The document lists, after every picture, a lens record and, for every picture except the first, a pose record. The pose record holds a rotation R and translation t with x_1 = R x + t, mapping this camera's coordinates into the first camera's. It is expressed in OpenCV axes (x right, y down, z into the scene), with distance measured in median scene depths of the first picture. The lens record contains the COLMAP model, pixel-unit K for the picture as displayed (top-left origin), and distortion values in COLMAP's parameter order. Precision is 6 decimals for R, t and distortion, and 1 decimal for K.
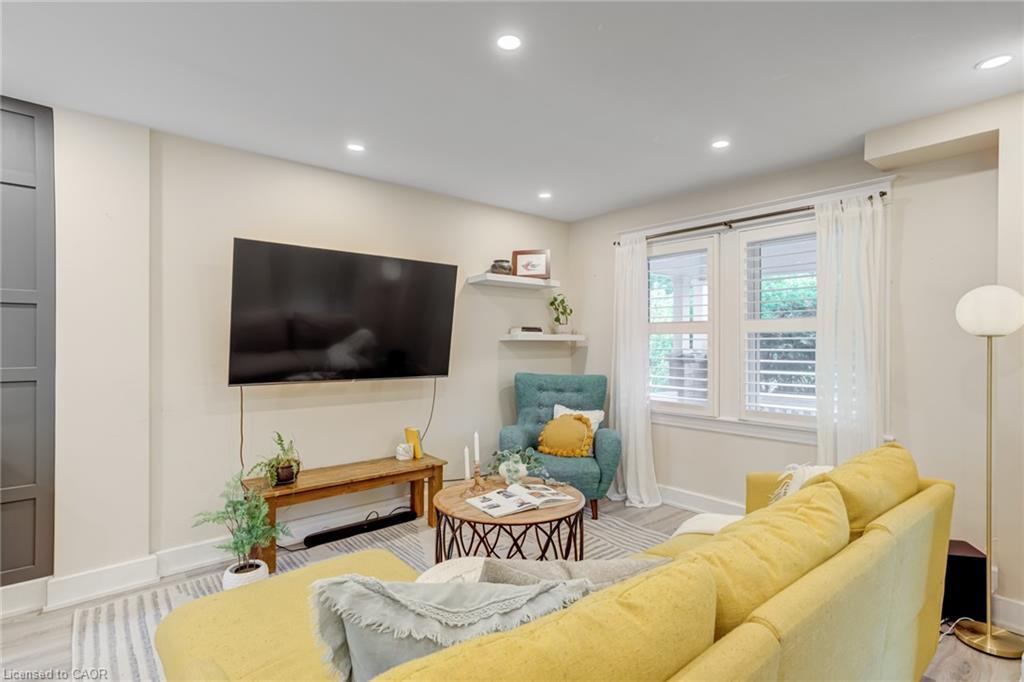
lens RADIAL K [[512.0, 0, 529.9], [0, 512.0, 342.1], [0, 0, 1]] dist [-0.025059, 0.010541]
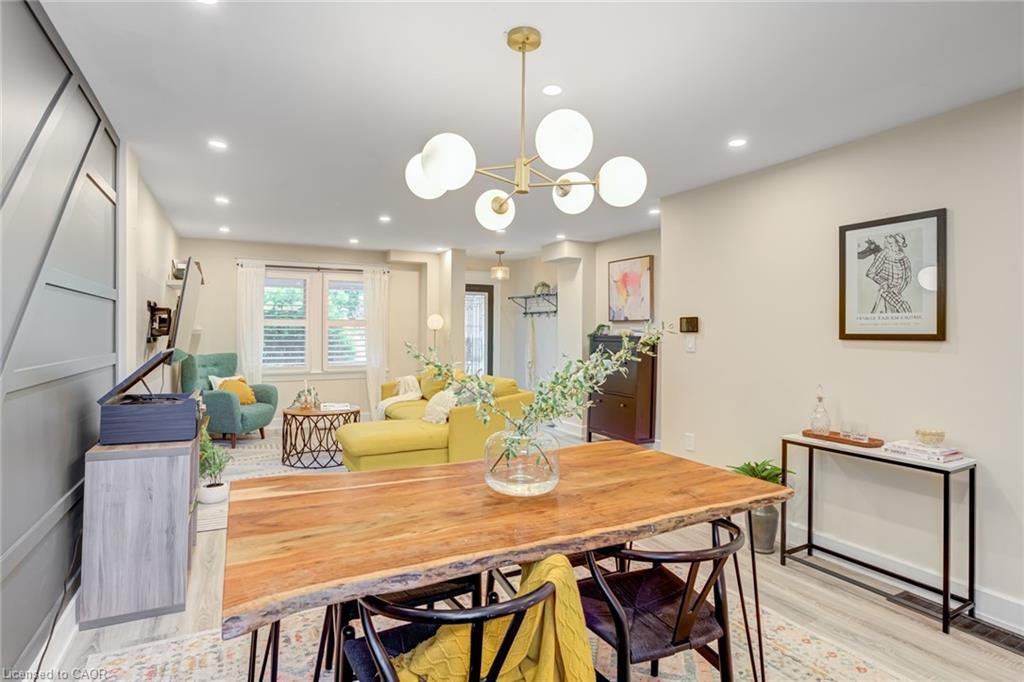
lens RADIAL K [[512.0, 0, 497.4], [0, 512.0, 324.8], [0, 0, 1]] dist [-0.025059, 0.010541]
pose [[0.254172, 0.011987, 0.967085, -1.241109], [-0.005931, 0.999924, -0.010836, -0.006787], [-0.967141, -0.002981, 0.254224, -0.124454]]
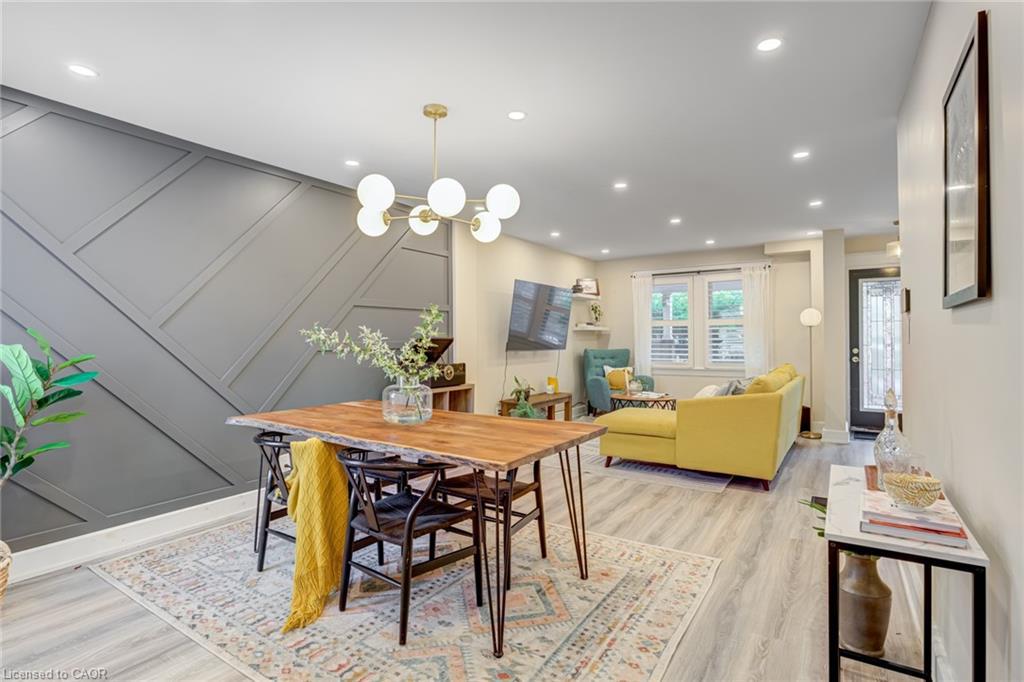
lens RADIAL K [[512.0, 0, 519.9], [0, 512.0, 334.7], [0, 0, 1]] dist [-0.025059, 0.010541]
pose [[0.964076, -0.003995, 0.265596, -0.812246], [0.005759, 0.999966, -0.005863, 0.024753], [-0.265563, 0.007182, 0.964067, -0.747084]]
